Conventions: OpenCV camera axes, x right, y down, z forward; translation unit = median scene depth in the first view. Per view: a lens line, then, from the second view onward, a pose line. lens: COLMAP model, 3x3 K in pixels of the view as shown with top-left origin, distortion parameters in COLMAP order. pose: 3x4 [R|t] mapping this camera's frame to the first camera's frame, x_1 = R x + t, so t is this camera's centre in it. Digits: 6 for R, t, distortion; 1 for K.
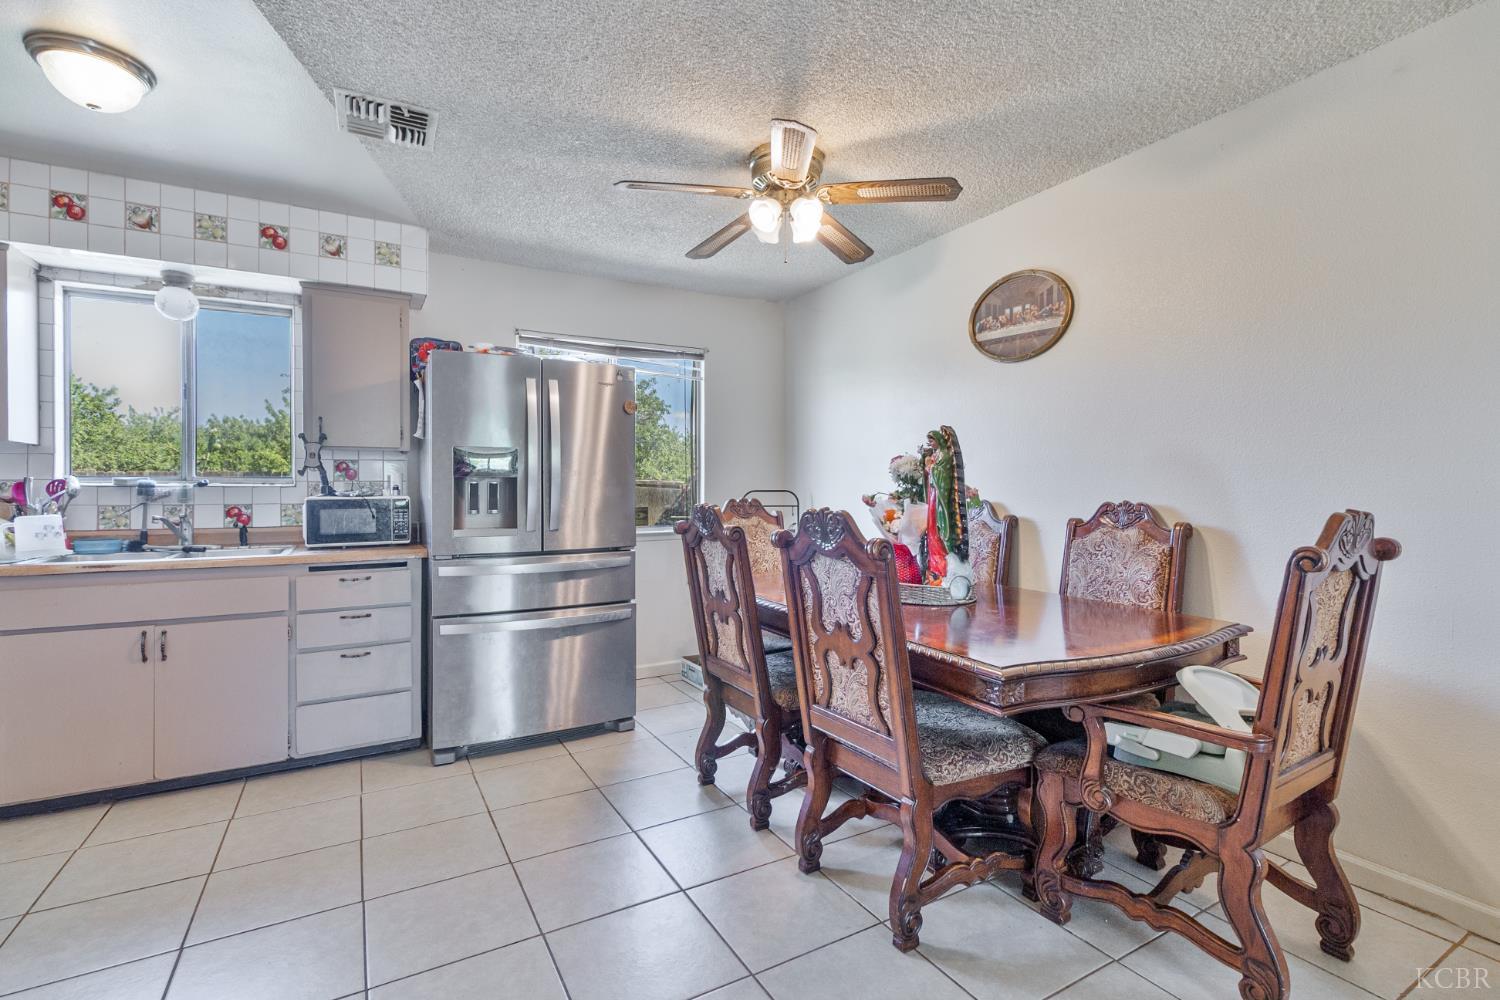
lens RADIAL K [[690.9, 0, 751.7], [0, 690.9, 489.1], [0, 0, 1]] dist [0.000055, 0.000376]
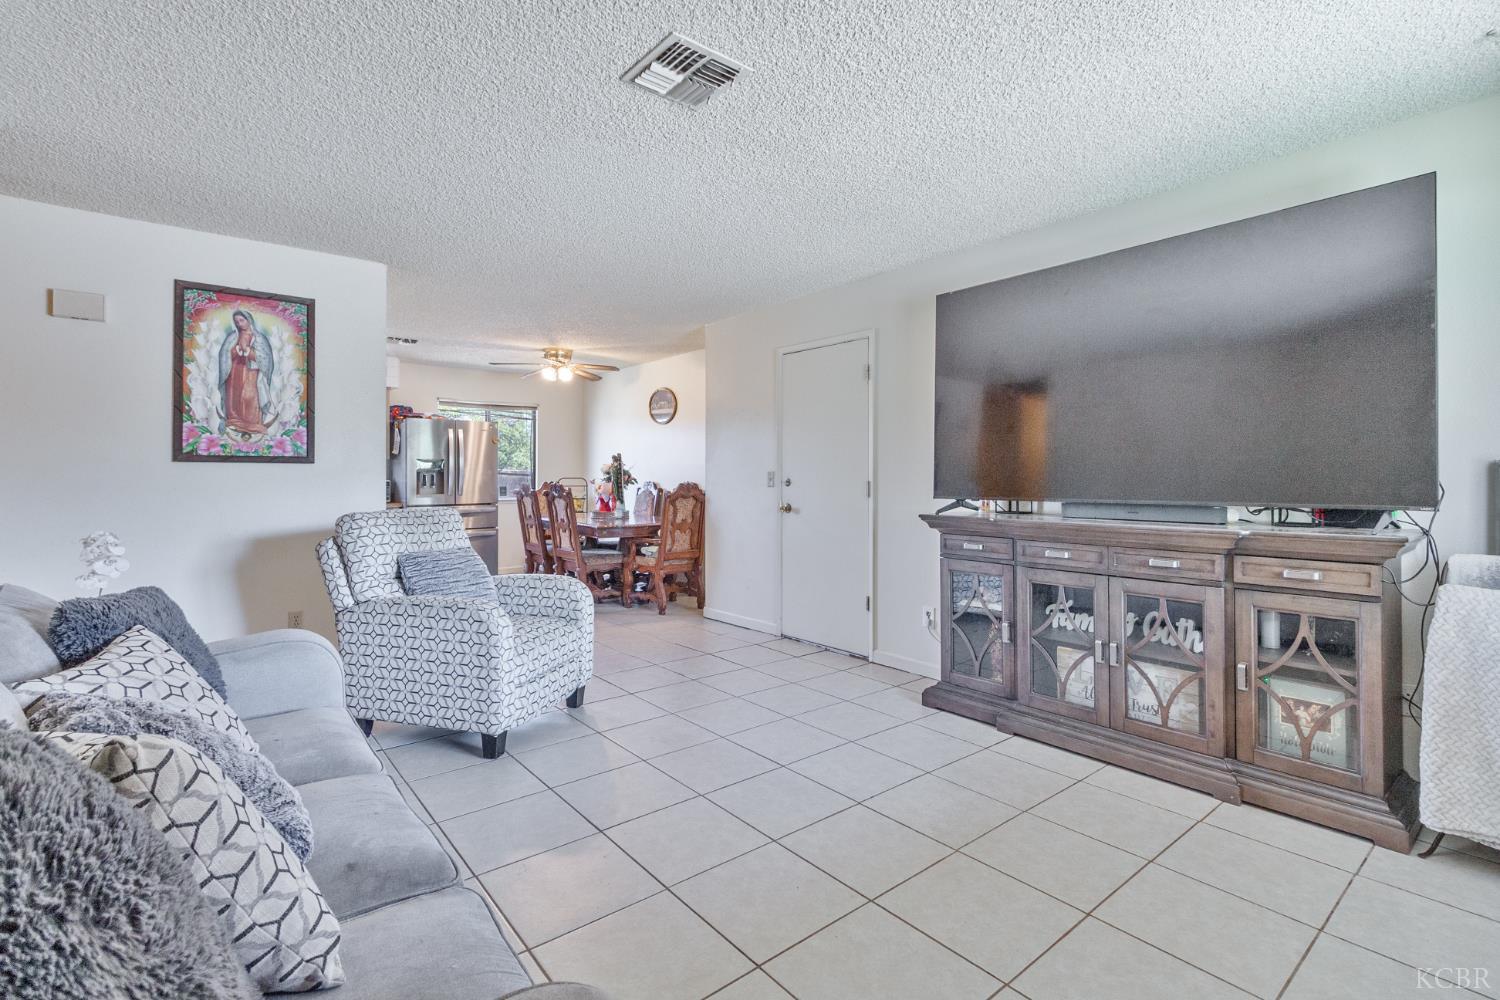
lens RADIAL K [[690.9, 0, 752.9], [0, 690.9, 473.7], [0, 0, 1]] dist [0.000055, 0.000376]
pose [[0.985608, 0.002940, 0.169023, 0.293170], [-0.002016, 0.999982, -0.005642, 0.000619], [-0.169036, 0.005220, 0.985596, -1.469722]]
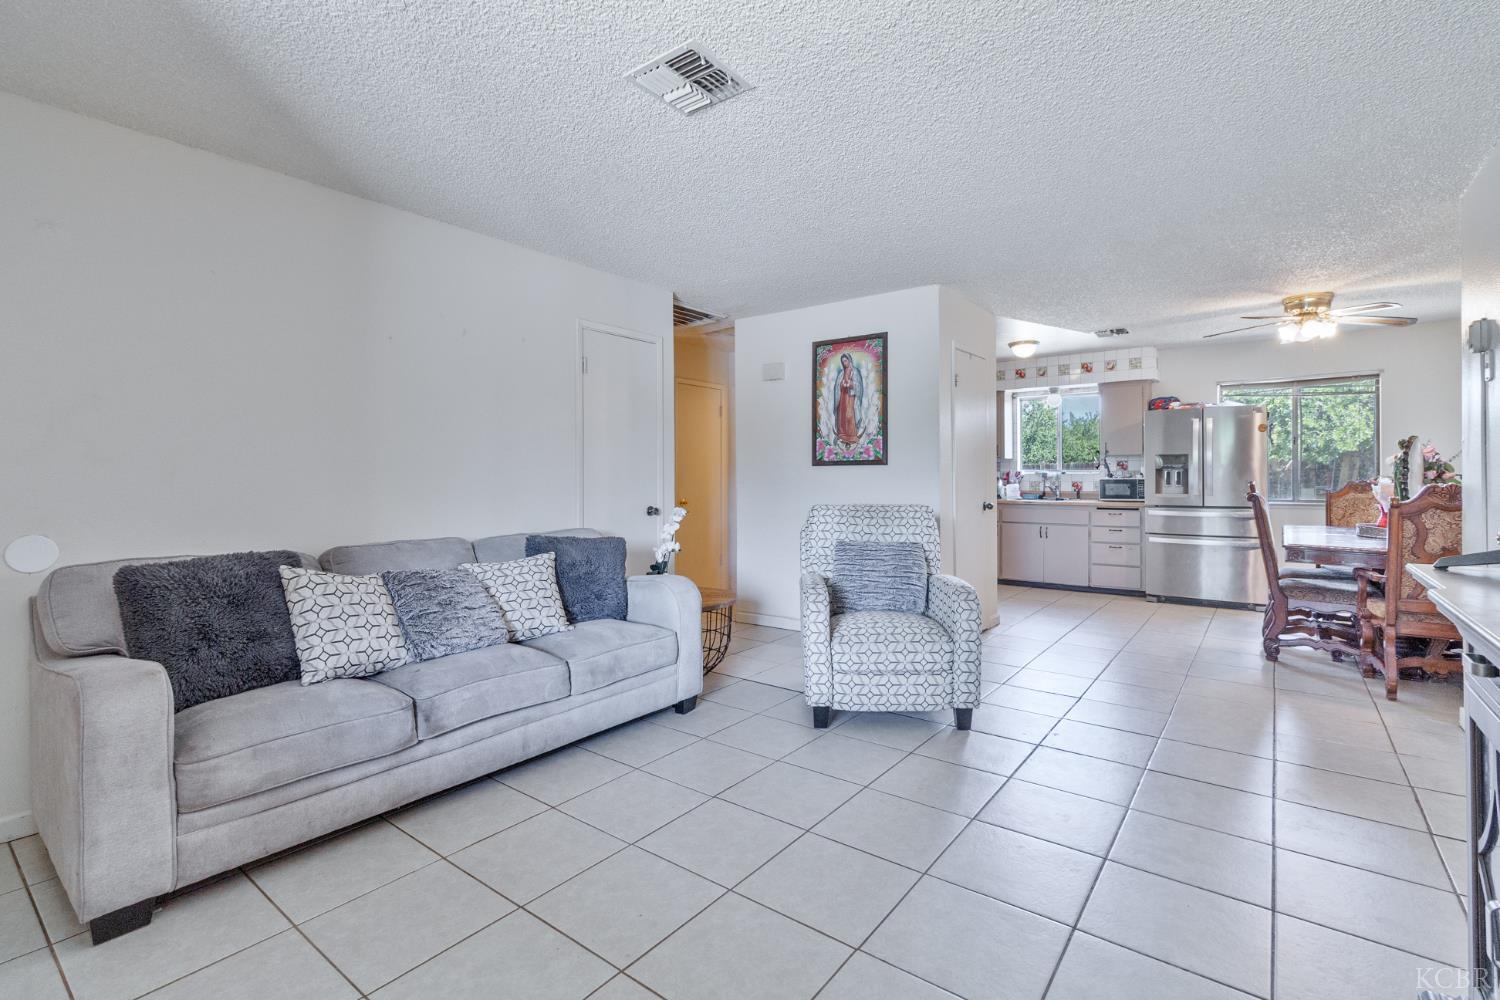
lens RADIAL K [[690.9, 0, 745.0], [0, 690.9, 479.5], [0, 0, 1]] dist [0.000055, 0.000376]
pose [[0.380848, 0.003385, -0.924632, 1.043287], [0.003676, 0.999980, 0.005175, -0.000055], [0.924630, -0.005369, 0.380828, -0.975097]]
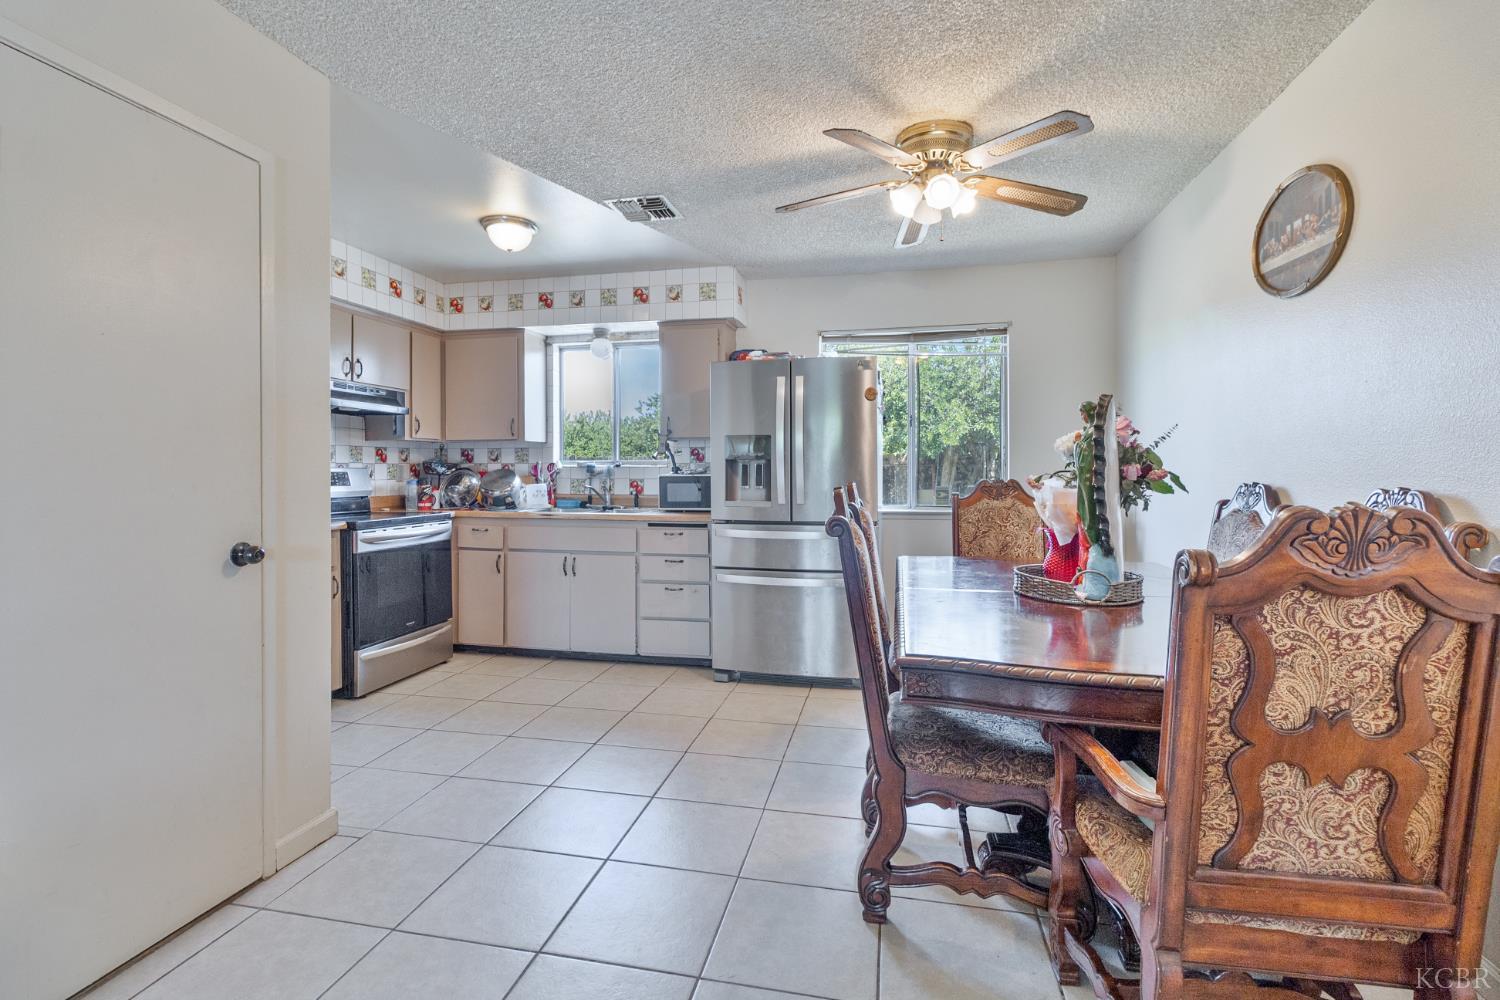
lens RADIAL K [[690.9, 0, 753.2], [0, 690.9, 469.7], [0, 0, 1]] dist [0.000055, 0.000376]
pose [[0.747751, 0.001484, -0.663977, 0.448821], [0.000003, 0.999997, 0.002237, -0.001271], [0.663979, -0.001675, 0.747749, 0.070967]]
